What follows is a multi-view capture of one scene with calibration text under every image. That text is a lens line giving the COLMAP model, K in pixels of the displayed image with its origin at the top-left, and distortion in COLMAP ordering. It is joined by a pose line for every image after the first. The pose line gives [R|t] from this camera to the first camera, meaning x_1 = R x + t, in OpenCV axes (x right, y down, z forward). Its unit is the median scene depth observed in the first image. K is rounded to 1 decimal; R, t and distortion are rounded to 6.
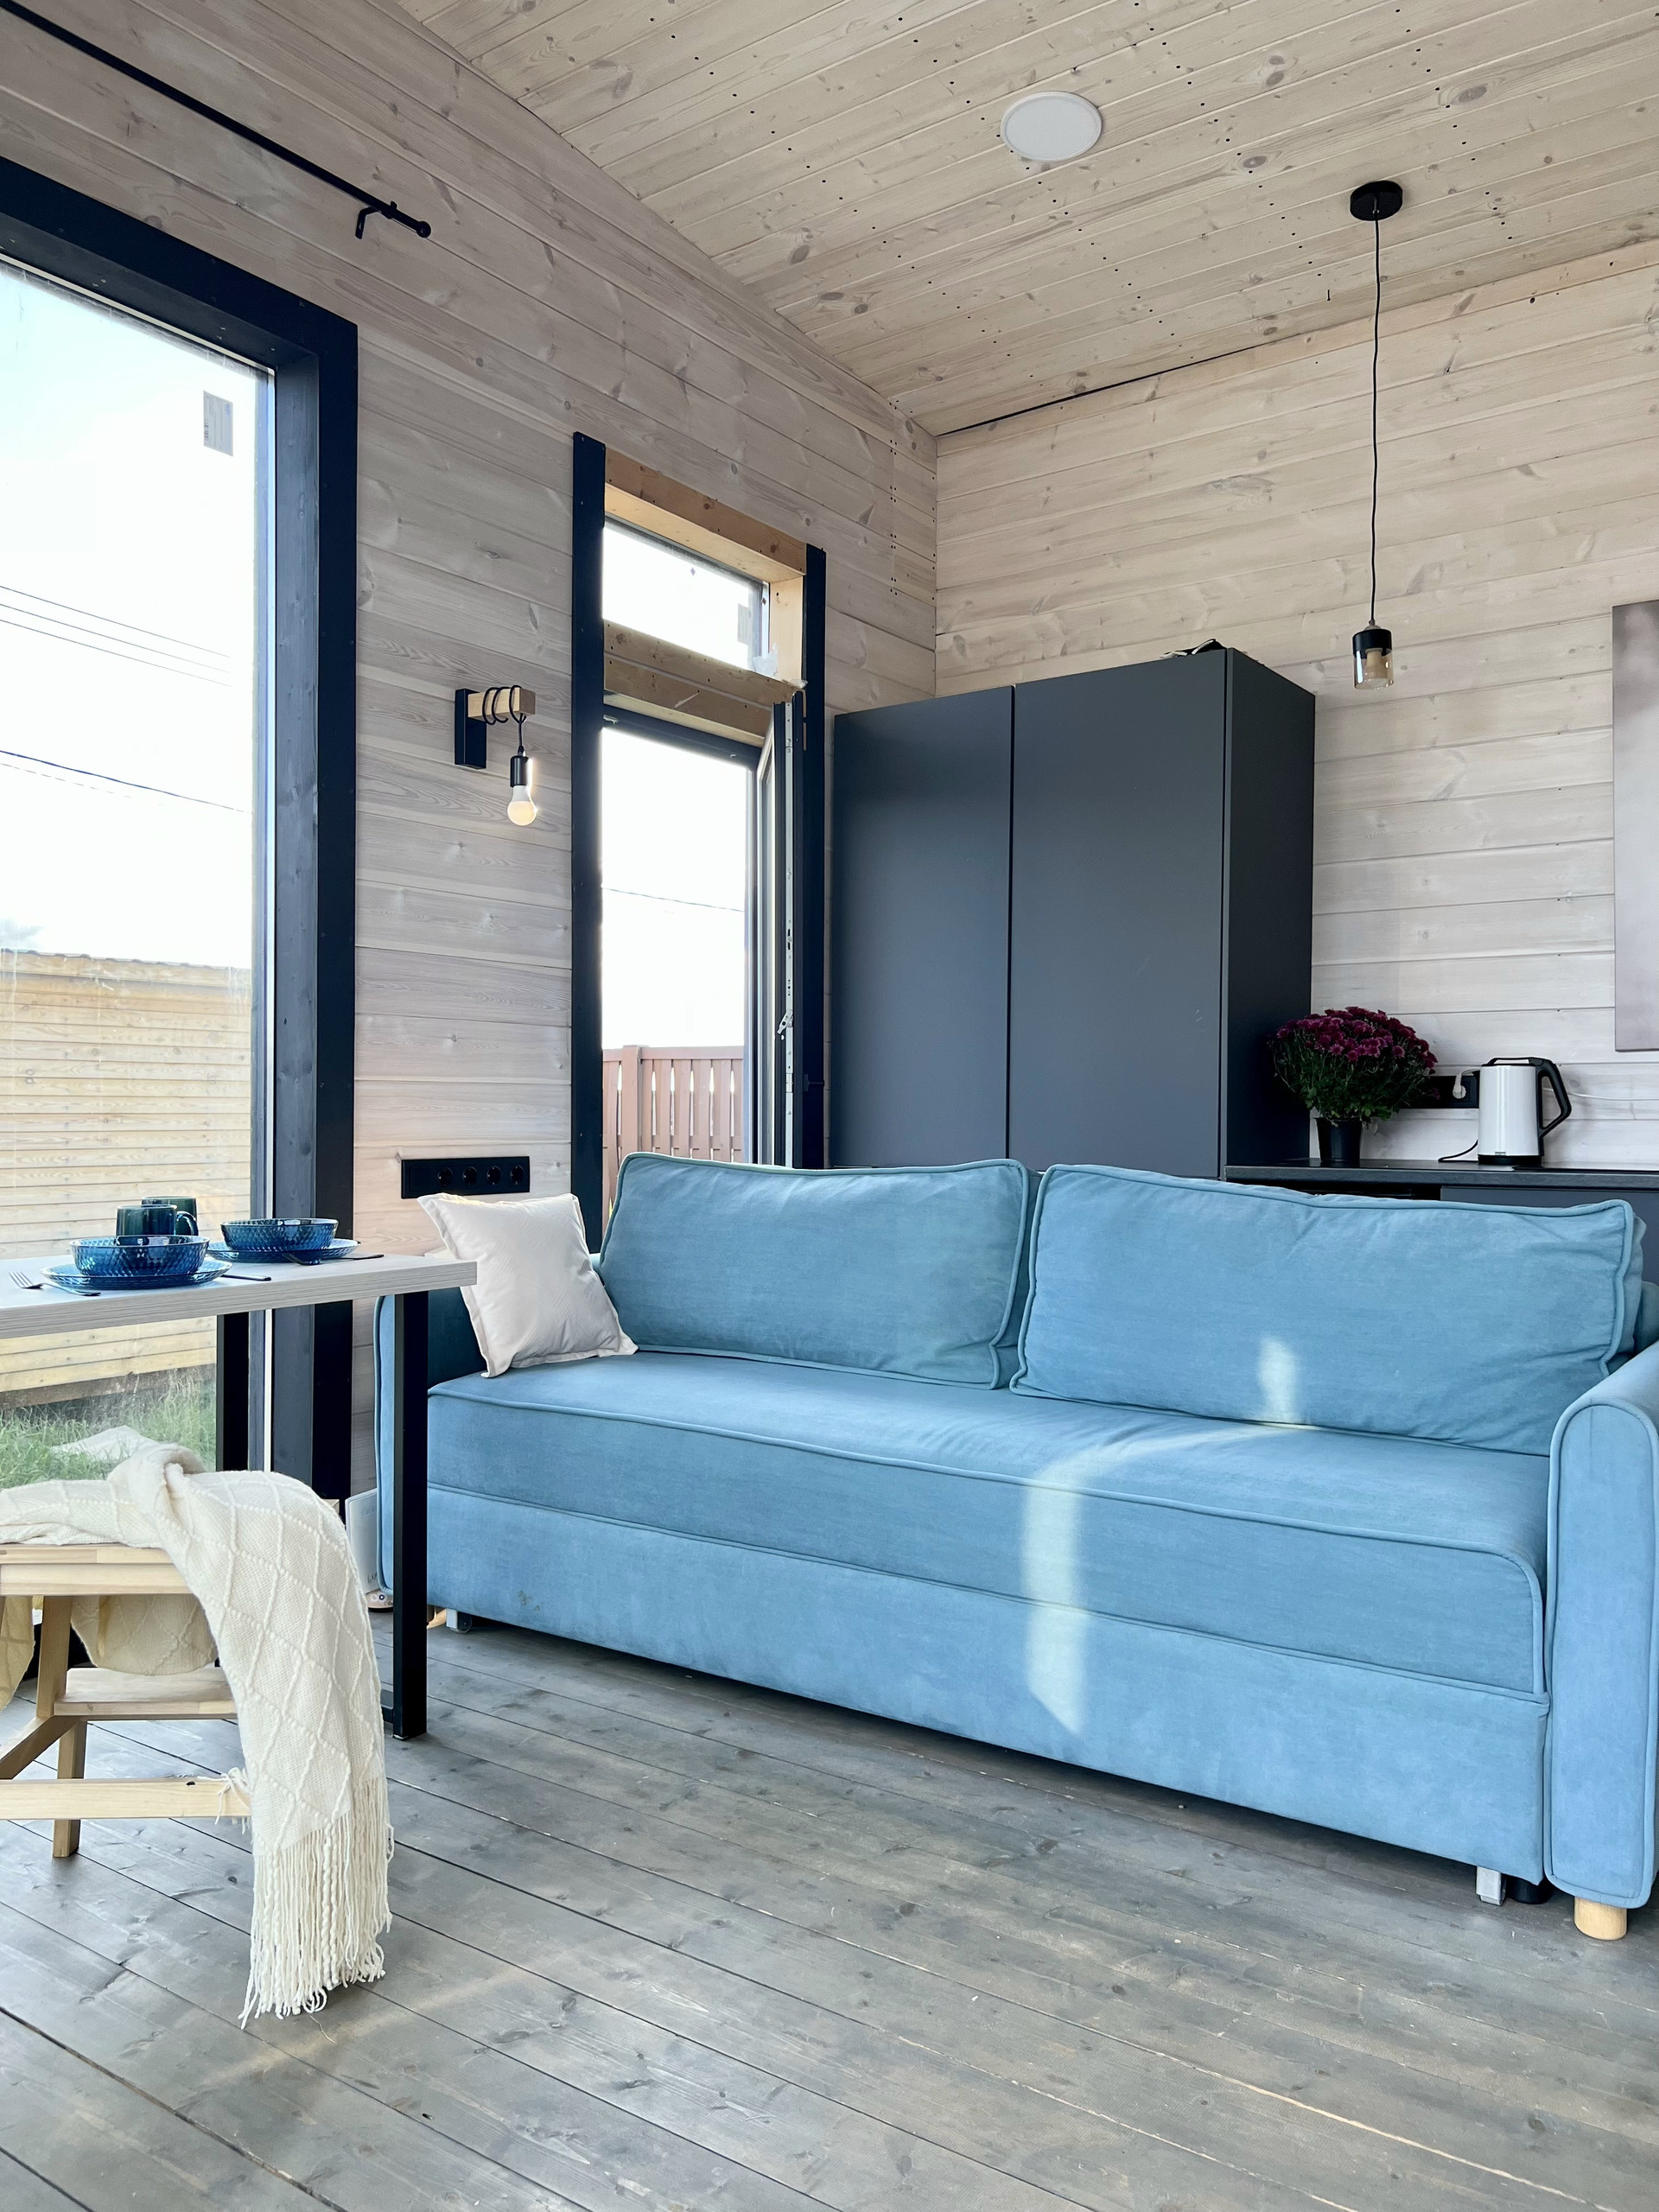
lens RADIAL K [[1672.2, 0, 826.3], [0, 1672.2, 1109.3], [0, 0, 1]] dist [0.033428, -0.031135]
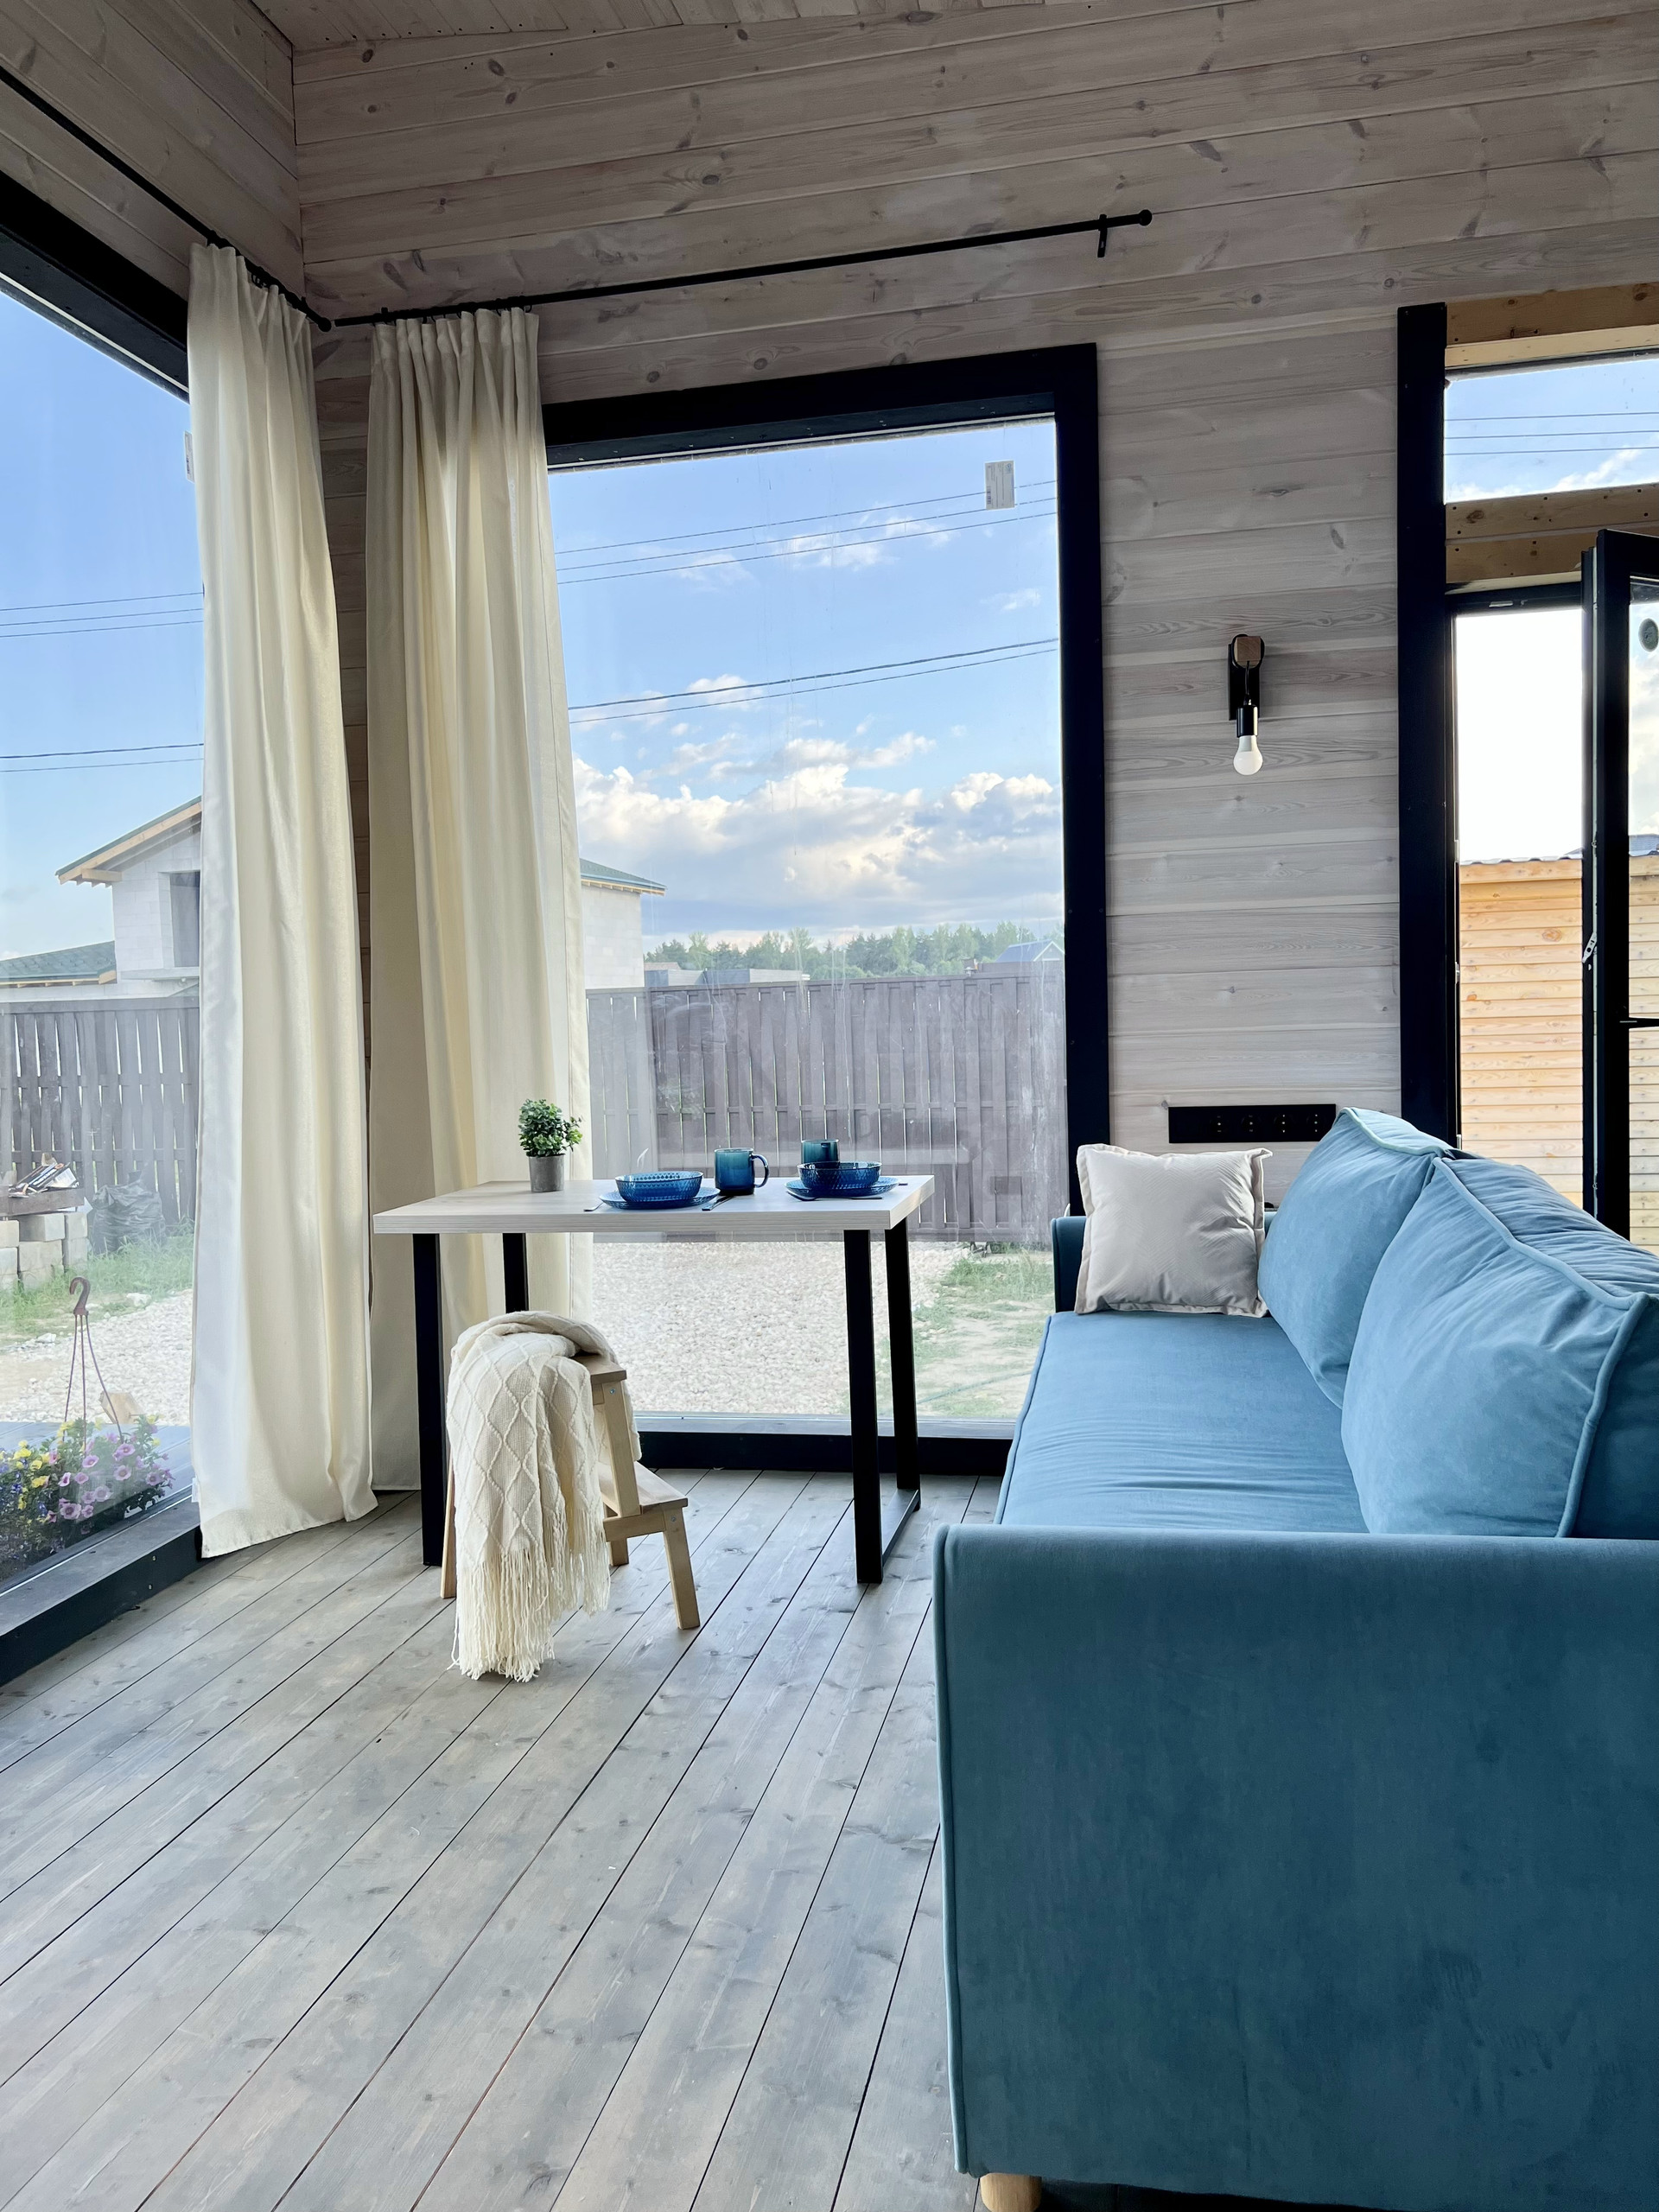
lens RADIAL K [[1672.2, 0, 828.5], [0, 1672.2, 1112.9], [0, 0, 1]] dist [0.033428, -0.031135]
pose [[0.397525, 0.042865, -0.916590, 0.628521], [0.035516, 0.997441, 0.062049, -0.039729], [0.916904, -0.057219, 0.394985, 0.358963]]
